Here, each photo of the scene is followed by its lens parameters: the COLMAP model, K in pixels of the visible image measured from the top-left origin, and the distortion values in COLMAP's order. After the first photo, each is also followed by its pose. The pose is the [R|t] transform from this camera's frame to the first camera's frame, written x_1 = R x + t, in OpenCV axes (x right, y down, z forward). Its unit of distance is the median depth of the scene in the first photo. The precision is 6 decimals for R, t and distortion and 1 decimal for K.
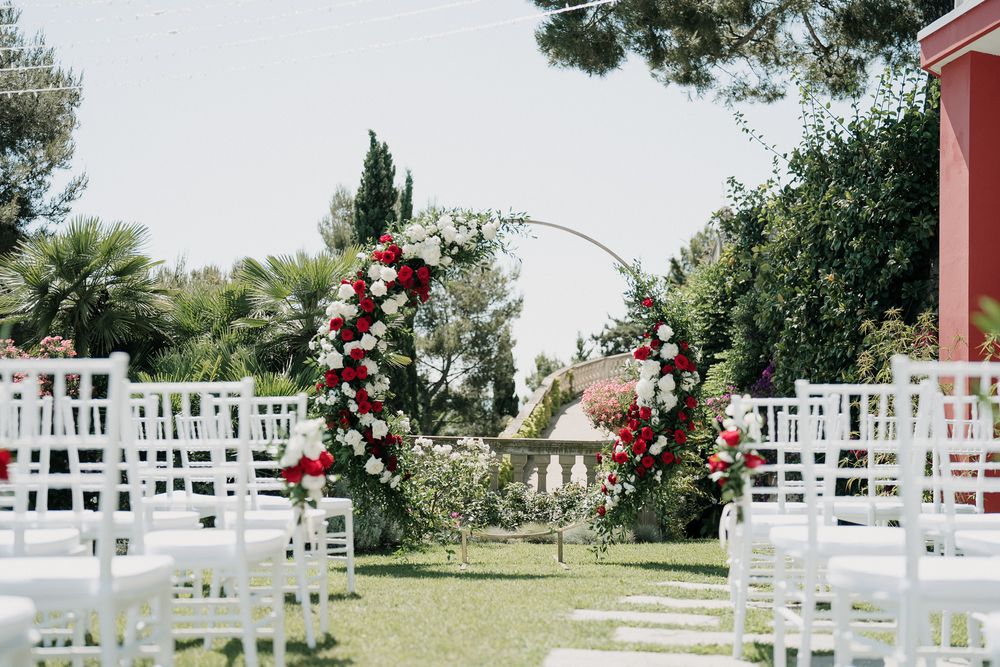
lens RADIAL K [[1326.1, 0, 502.3], [0, 1326.1, 334.4], [0, 0, 1]] dist [-0.030758, 0.000000]
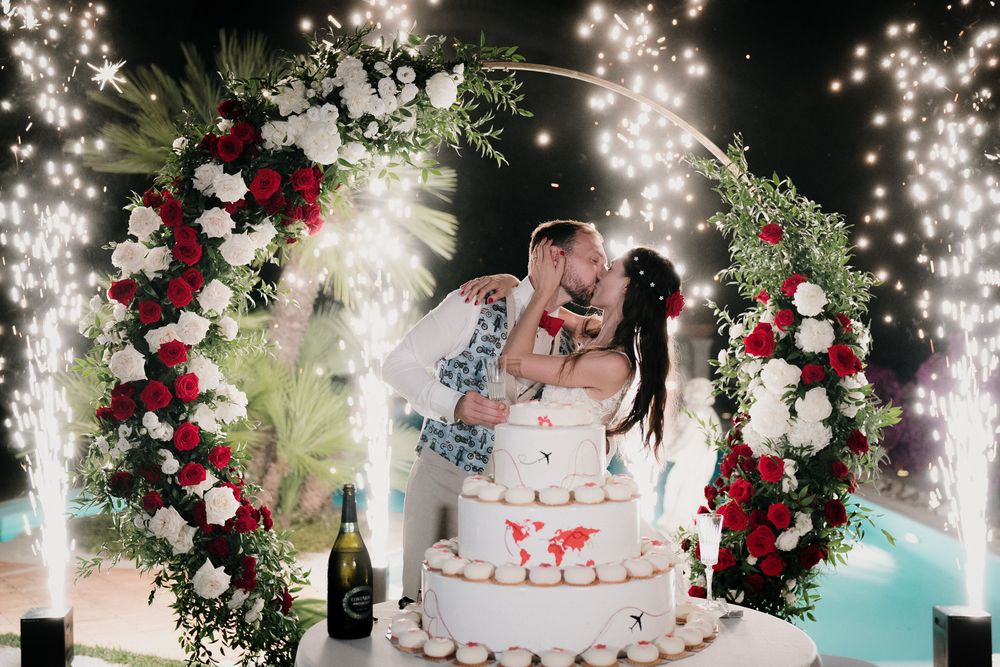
lens RADIAL K [[1484.8, 0, 468.4], [0, 1484.8, 332.5], [0, 0, 1]] dist [0.008825, 0.000000]
pose [[0.999730, -0.012649, -0.019505, 0.009639], [0.014947, 0.992348, 0.122567, -0.056770], [0.017805, -0.122825, 0.992269, 0.456874]]
